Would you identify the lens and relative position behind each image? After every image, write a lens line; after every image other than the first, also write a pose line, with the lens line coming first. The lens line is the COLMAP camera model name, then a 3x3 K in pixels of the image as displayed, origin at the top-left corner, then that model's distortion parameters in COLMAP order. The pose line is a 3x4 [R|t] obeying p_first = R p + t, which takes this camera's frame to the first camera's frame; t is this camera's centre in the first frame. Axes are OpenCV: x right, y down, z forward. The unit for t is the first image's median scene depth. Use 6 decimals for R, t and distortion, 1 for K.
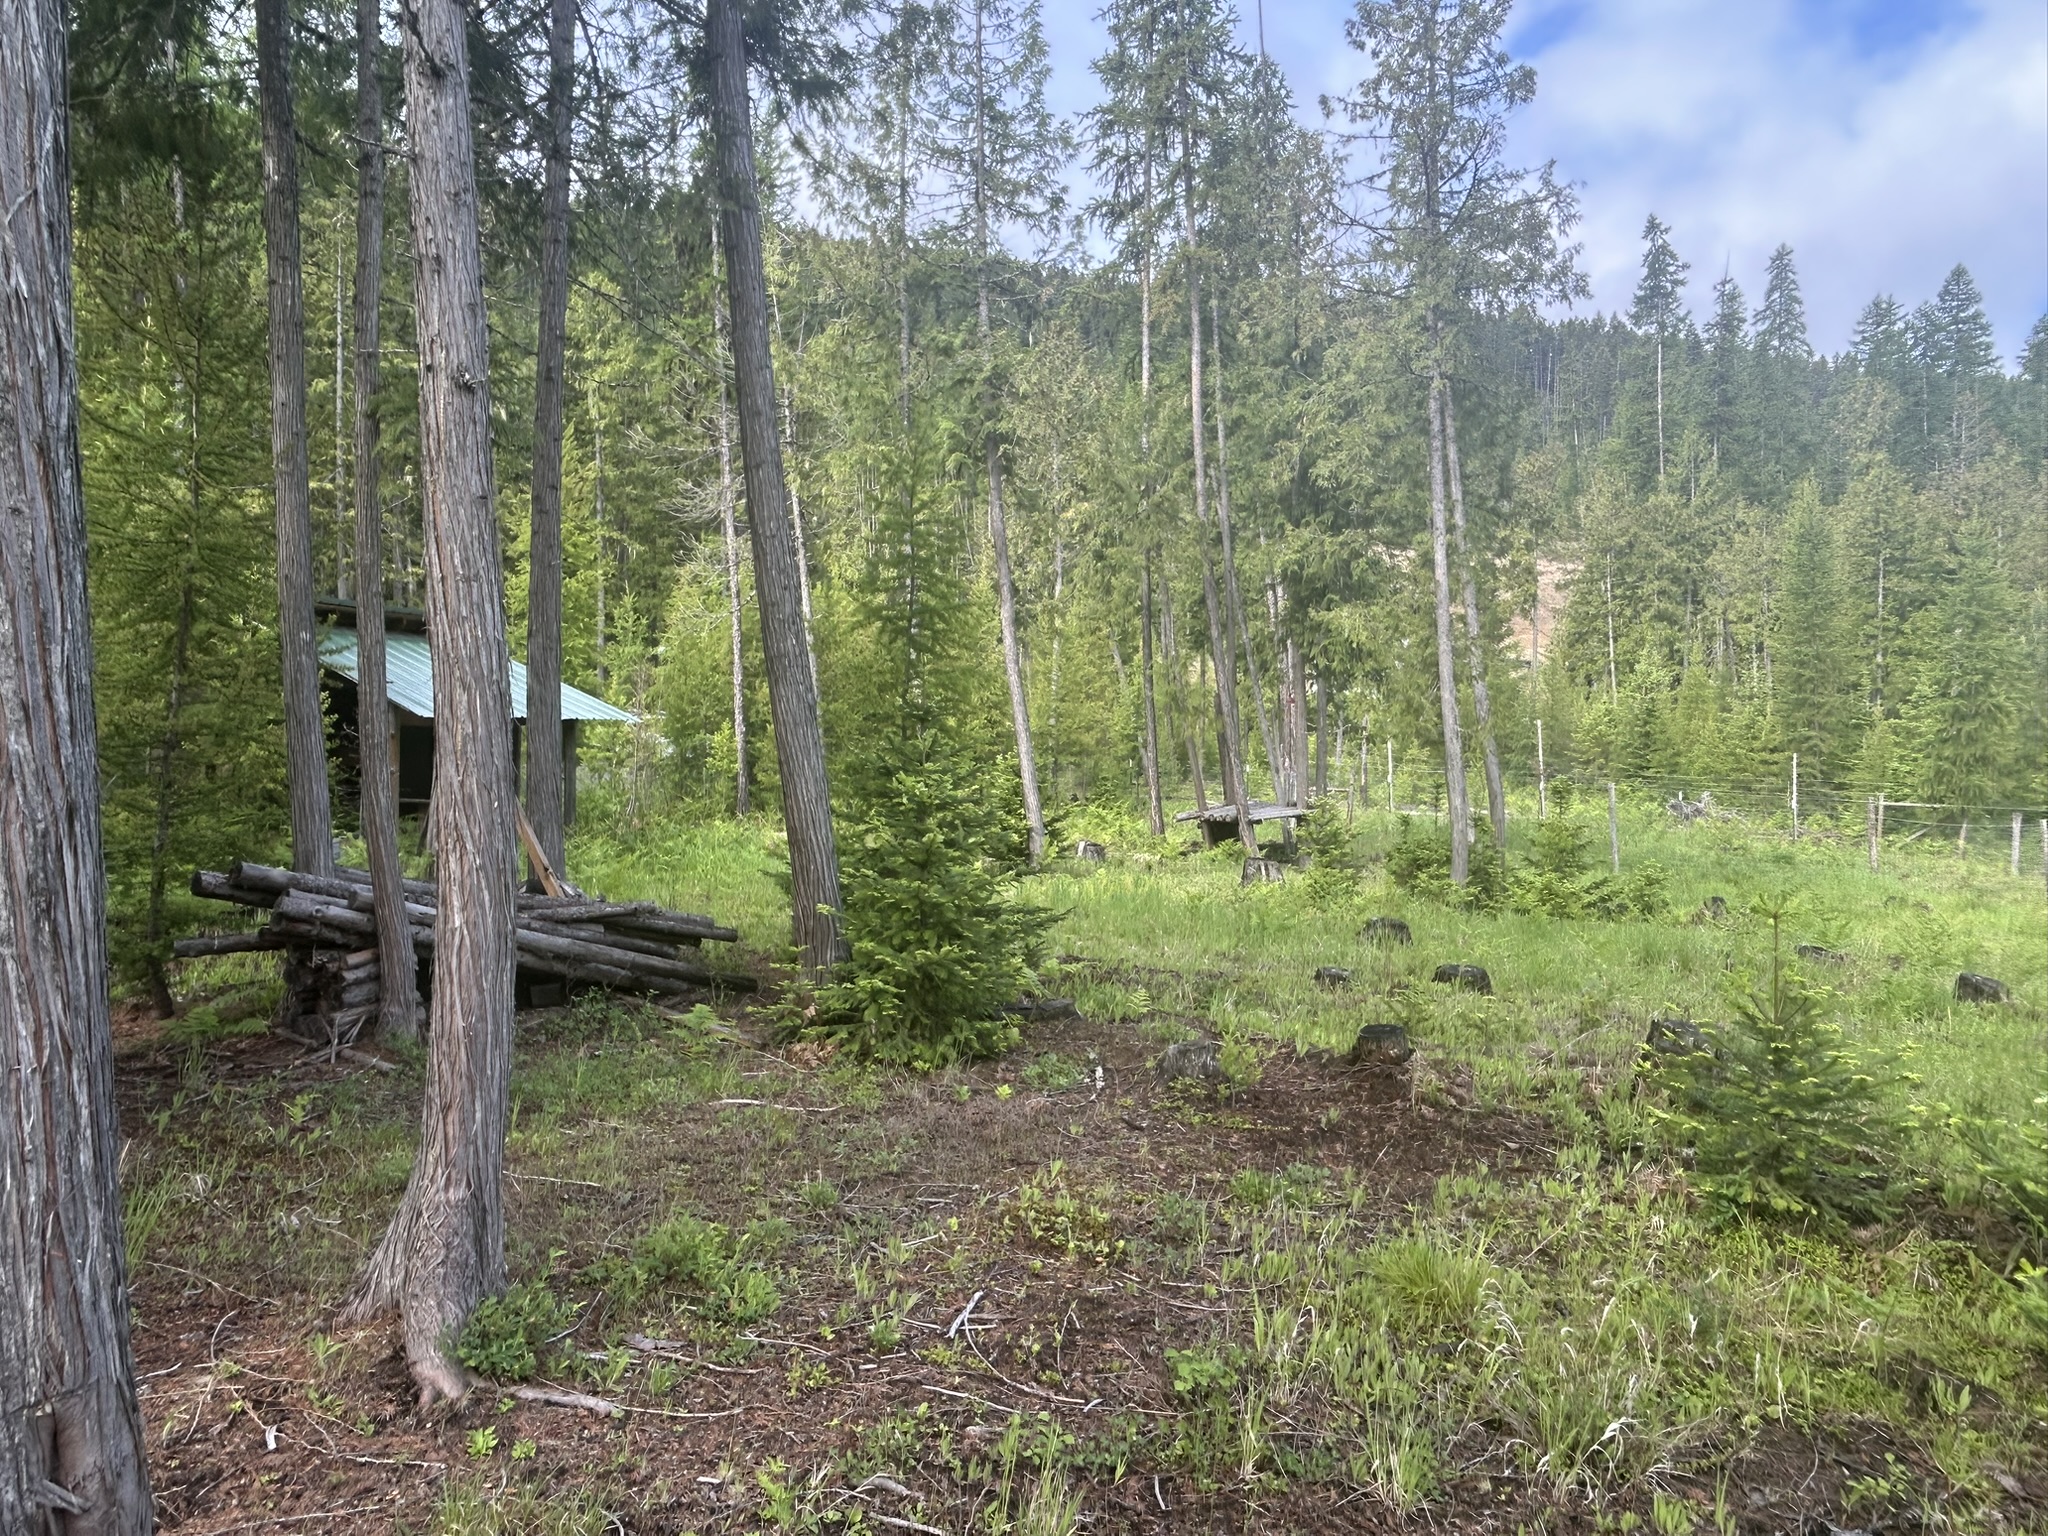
lens RADIAL K [[1566.9, 0, 1024.0], [0, 1566.9, 768.0], [0, 0, 1]] dist [-0.054642, 0.117626]
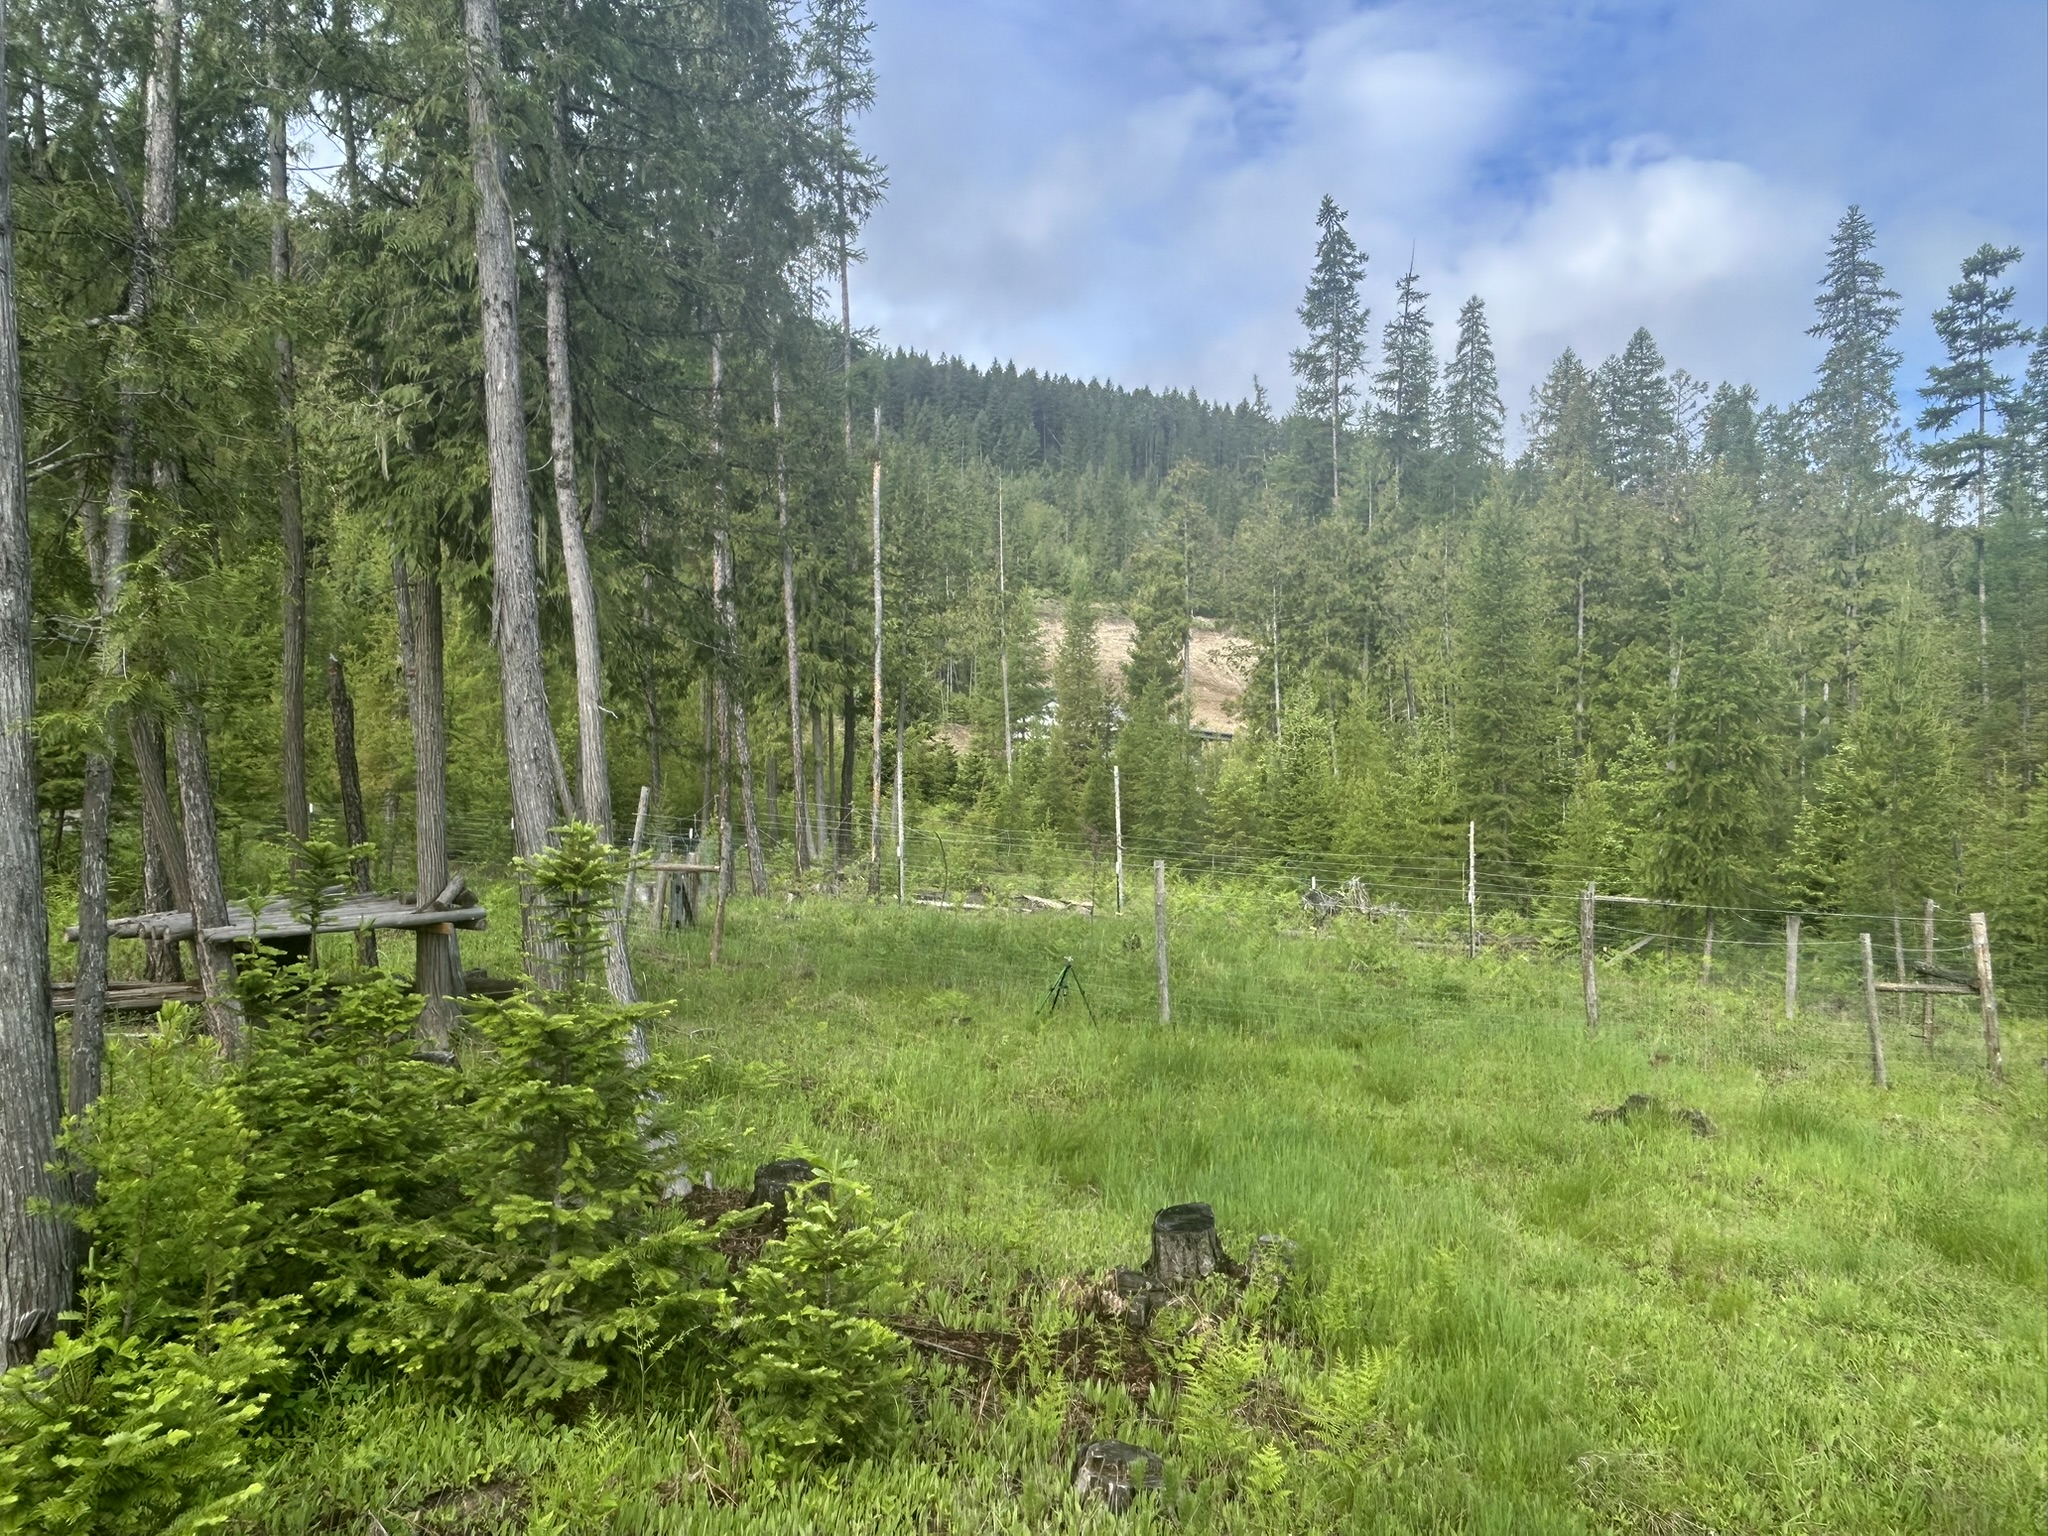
lens RADIAL K [[1566.9, 0, 1024.0], [0, 1566.9, 768.0], [0, 0, 1]] dist [-0.054642, 0.117626]
pose [[0.985586, 0.025069, 0.167308, 0.142591], [-0.016986, 0.998626, -0.049571, 0.003283], [-0.168321, 0.046014, 0.984658, 0.275393]]
